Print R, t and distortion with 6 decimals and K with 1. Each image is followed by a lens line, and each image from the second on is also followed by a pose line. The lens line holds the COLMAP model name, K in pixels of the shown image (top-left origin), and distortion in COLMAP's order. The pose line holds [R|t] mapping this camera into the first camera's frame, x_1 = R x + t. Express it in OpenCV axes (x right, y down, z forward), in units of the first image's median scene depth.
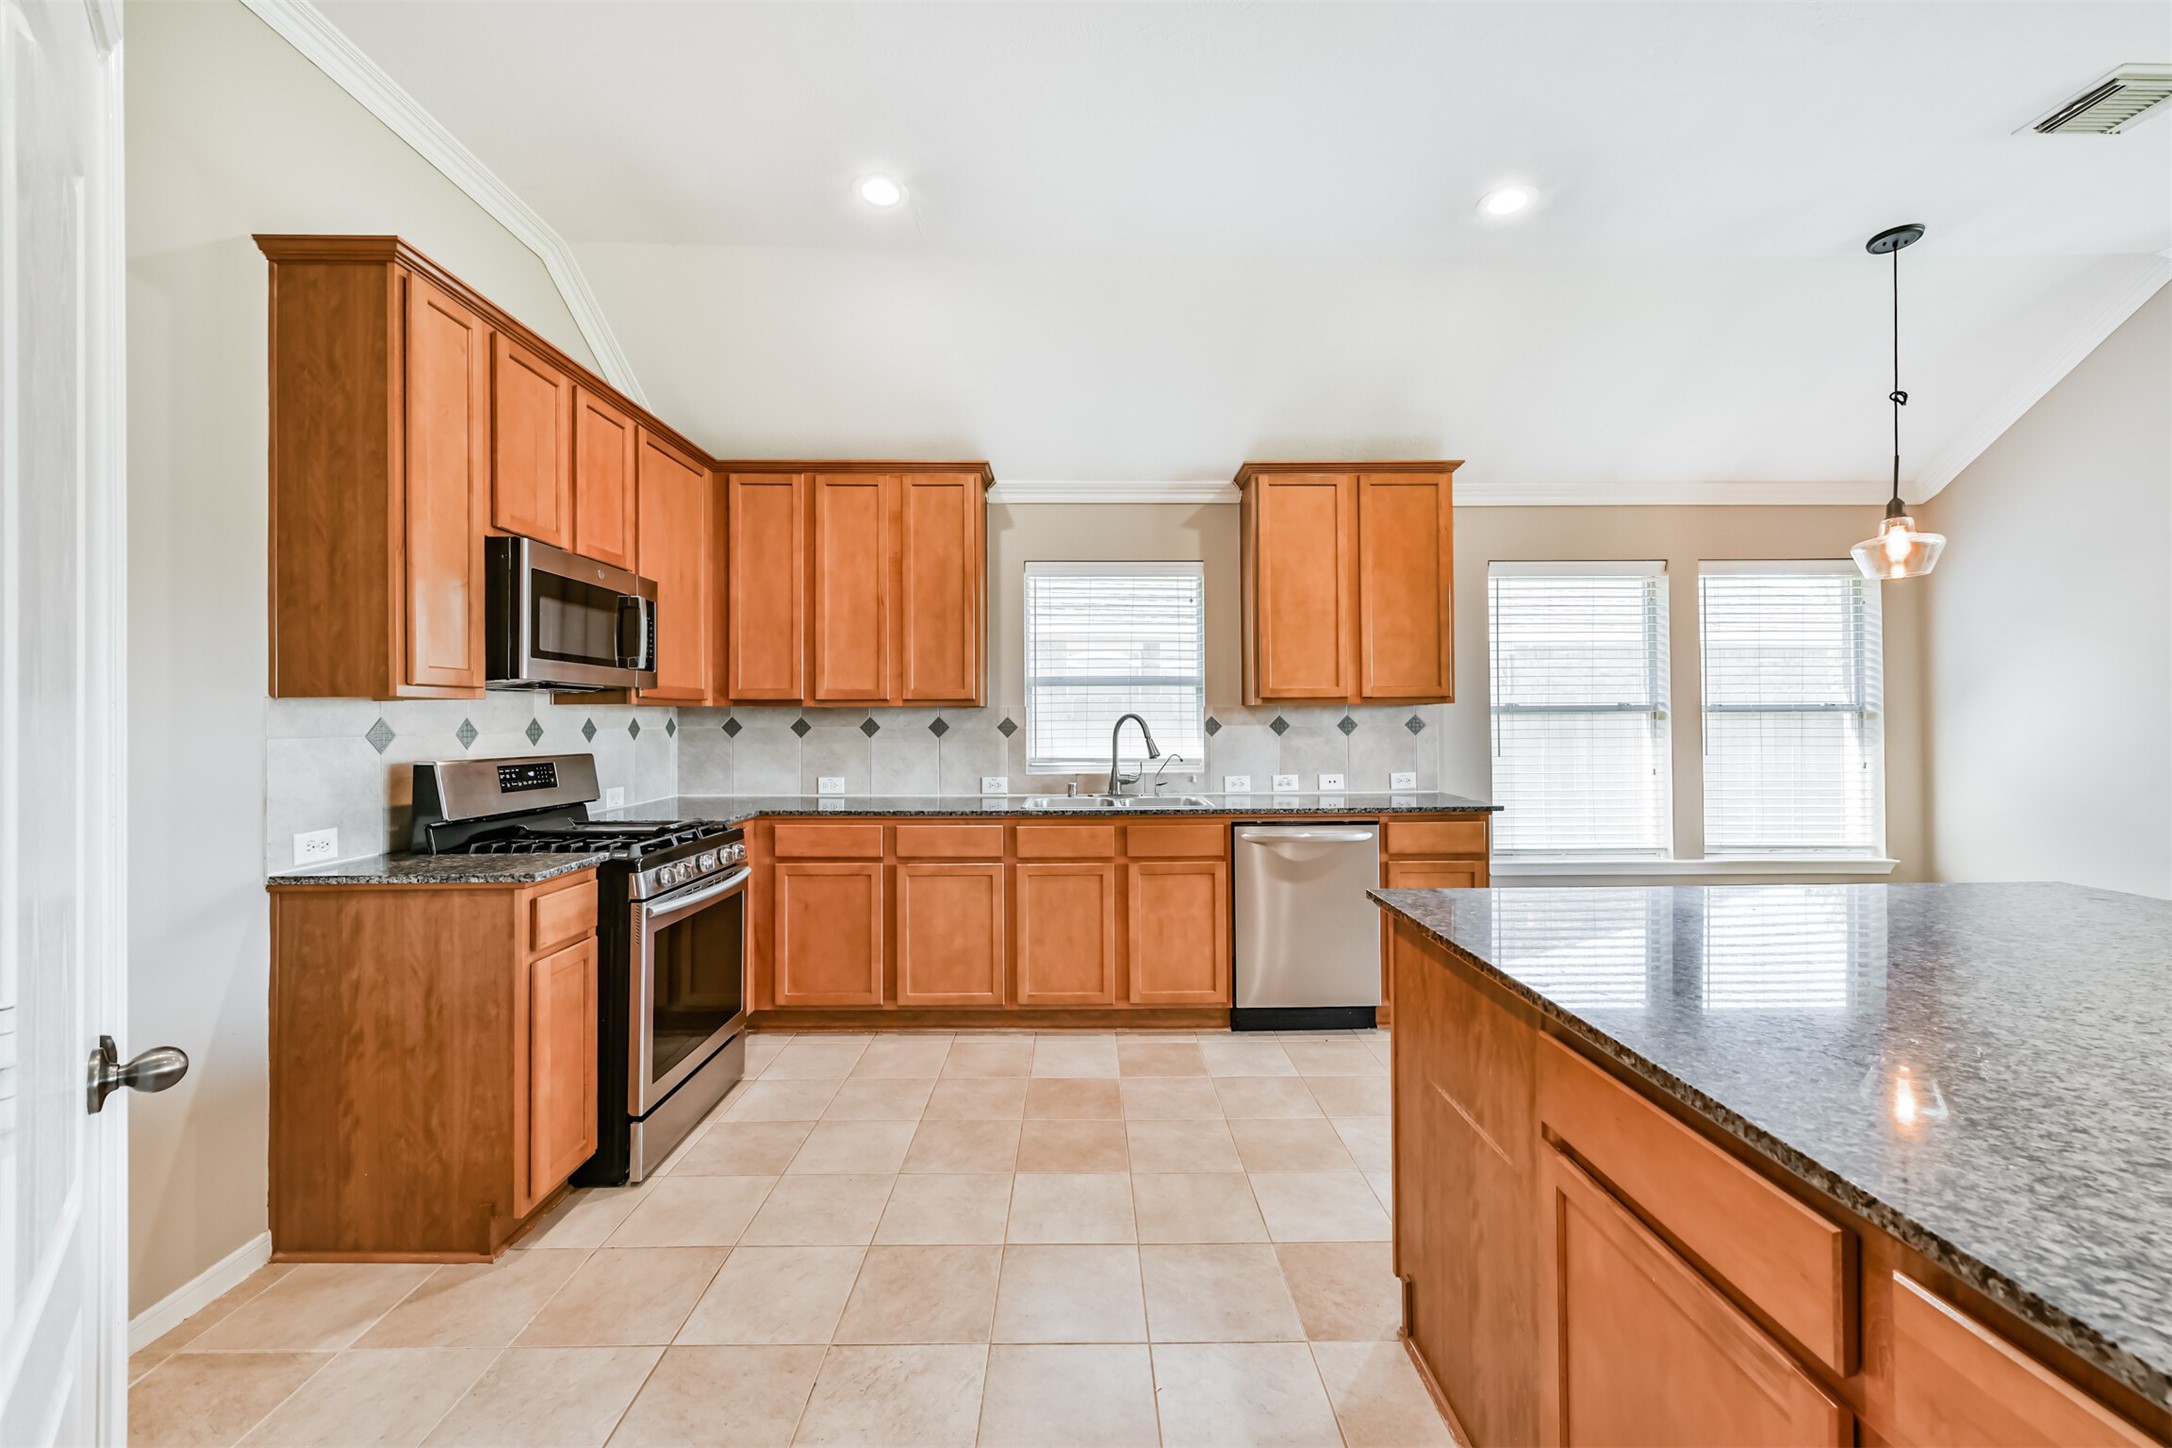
lens RADIAL K [[854.5, 0, 1104.1], [0, 854.5, 713.6], [0, 0, 1]] dist [0.003467, -0.000400]
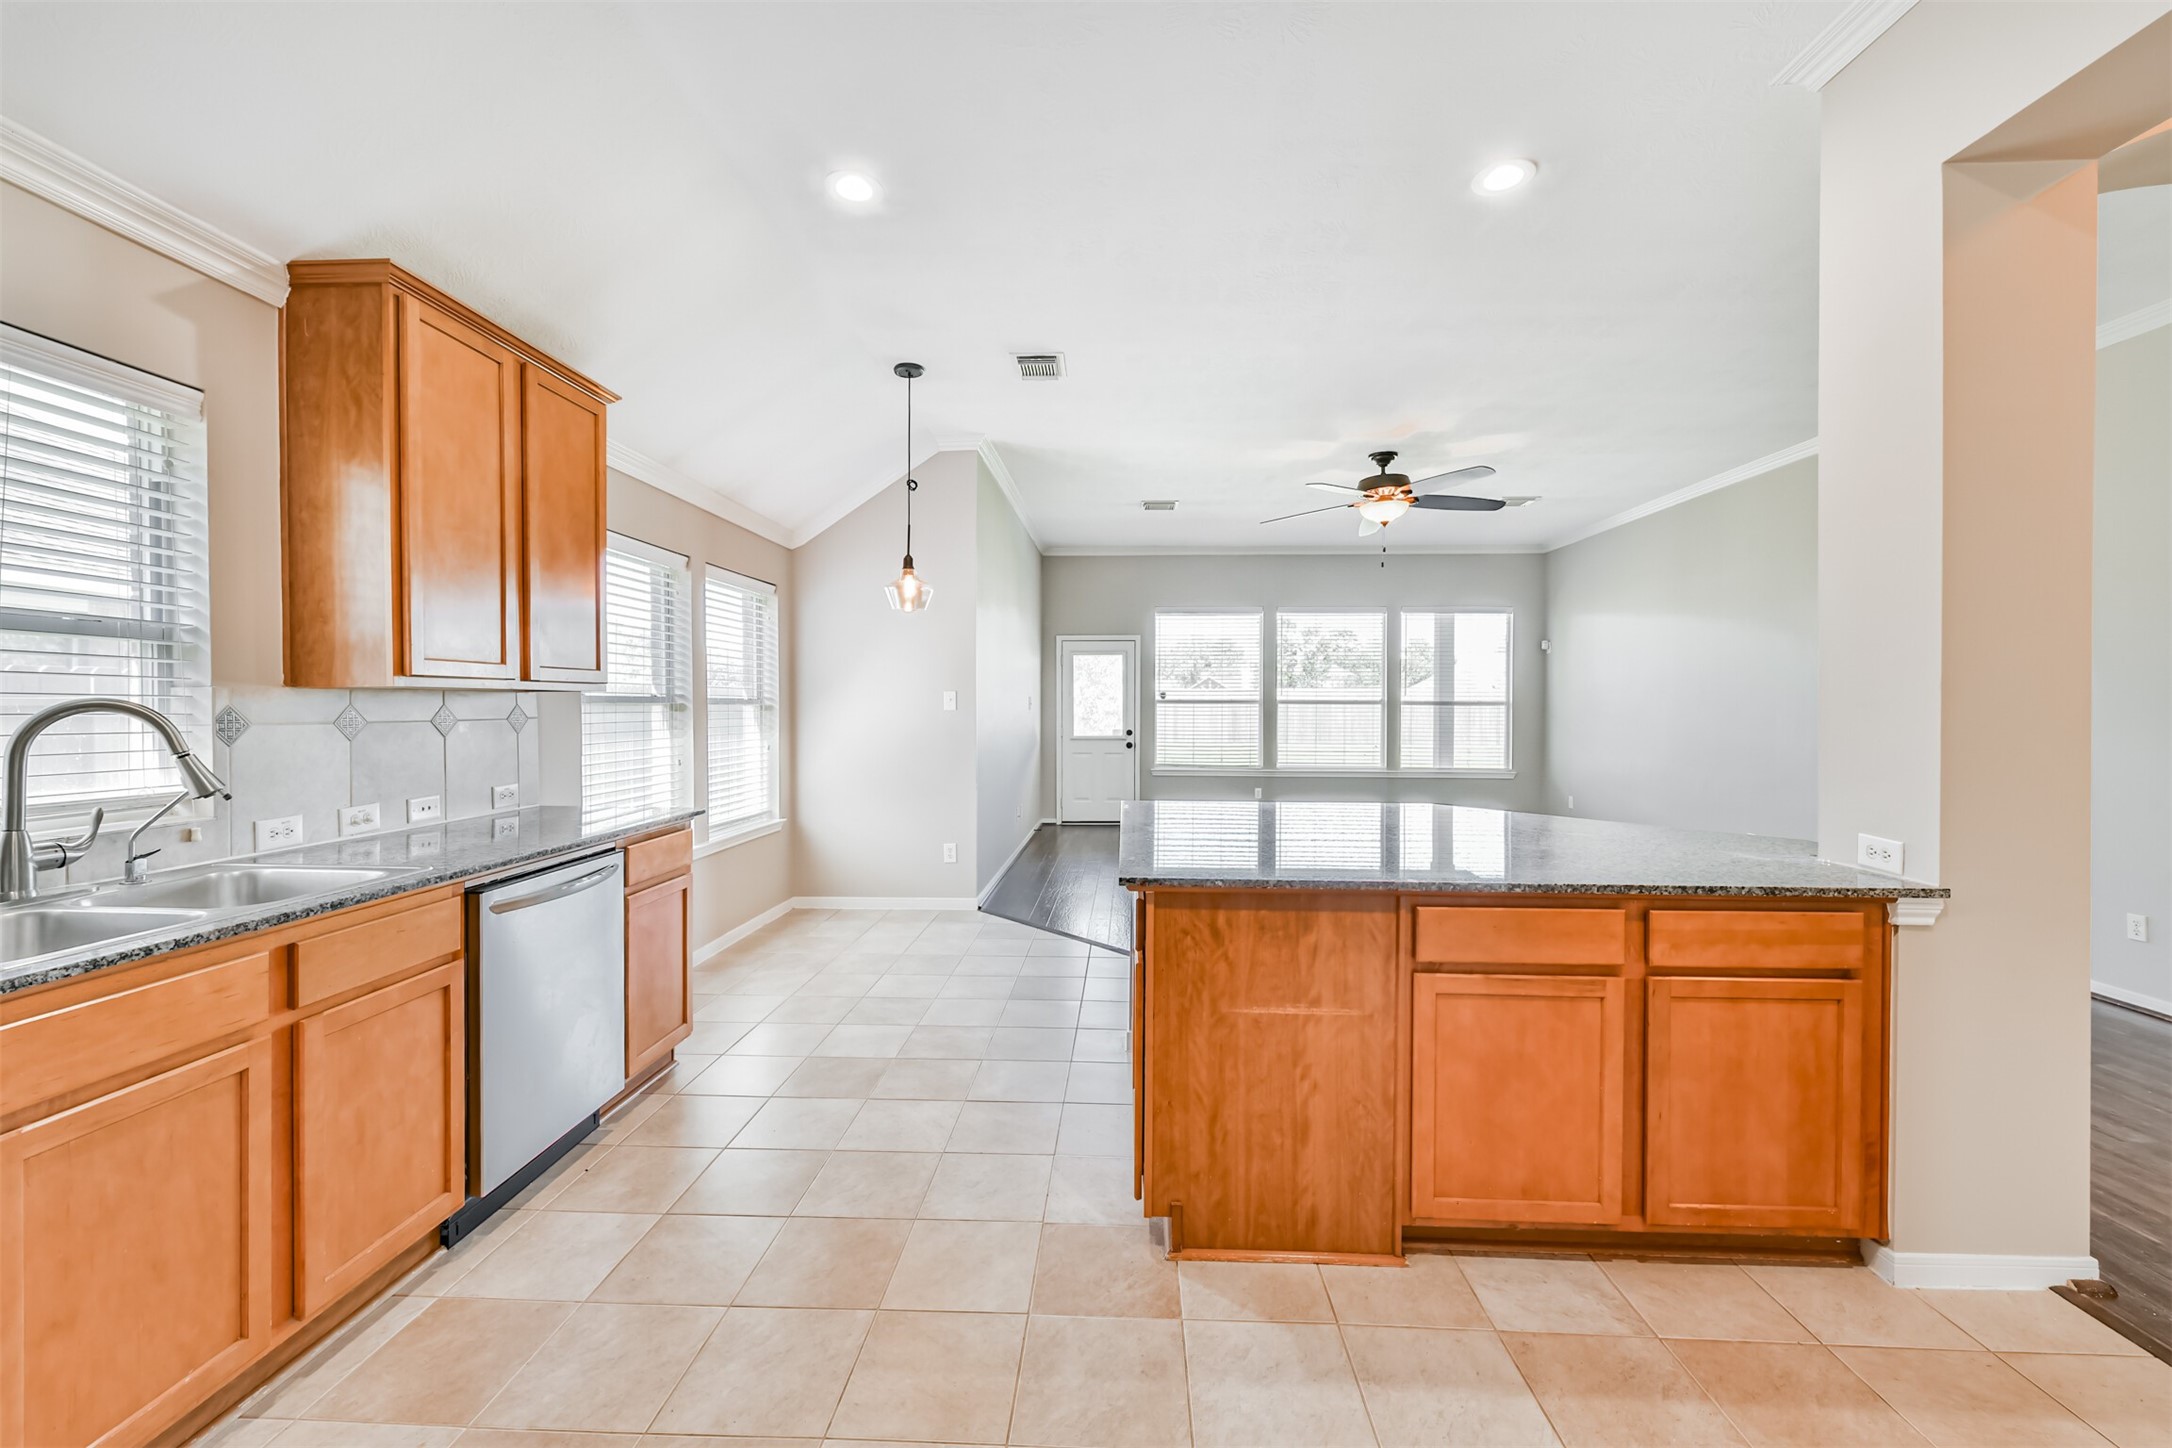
lens RADIAL K [[854.5, 0, 1084.7], [0, 854.5, 711.1], [0, 0, 1]] dist [0.003467, -0.000400]
pose [[0.073131, -0.000652, 0.997322, -0.370280], [-0.007592, 0.999970, 0.001210, 0.001767], [-0.997293, -0.007660, 0.073124, 0.489943]]
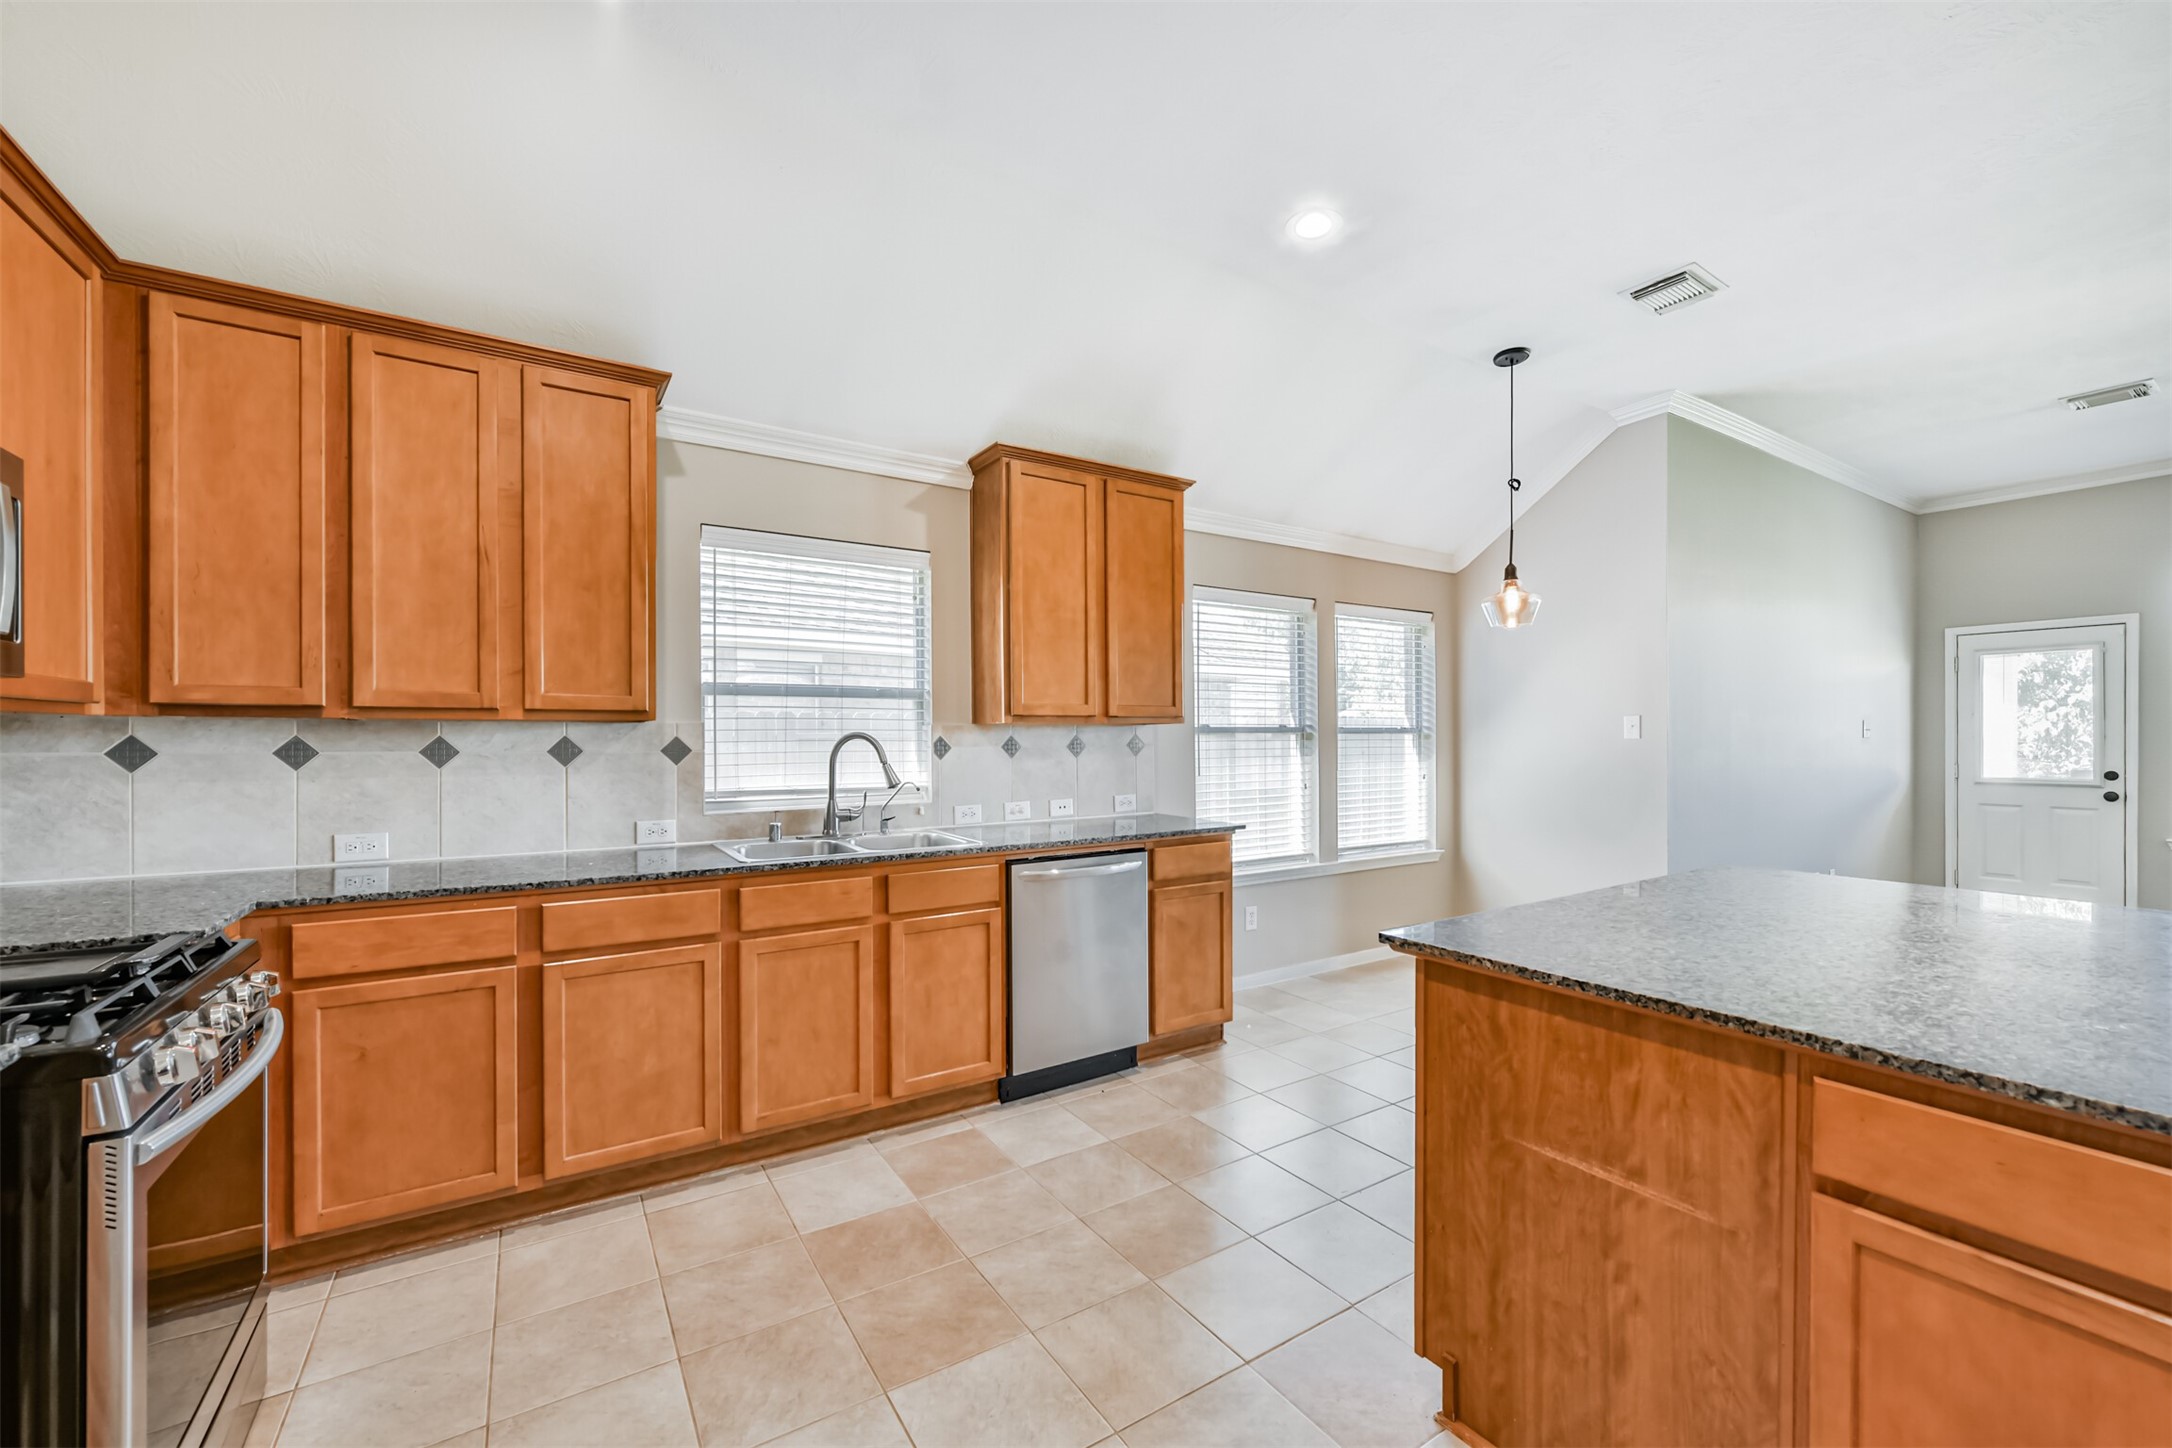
lens RADIAL K [[854.5, 0, 1096.4], [0, 854.5, 739.7], [0, 0, 1]] dist [0.003467, -0.000400]
pose [[0.848787, 0.000567, 0.528734, -0.207498], [-0.003549, 0.999983, 0.004625, 0.002271], [-0.528723, -0.005803, 0.848775, 0.207000]]
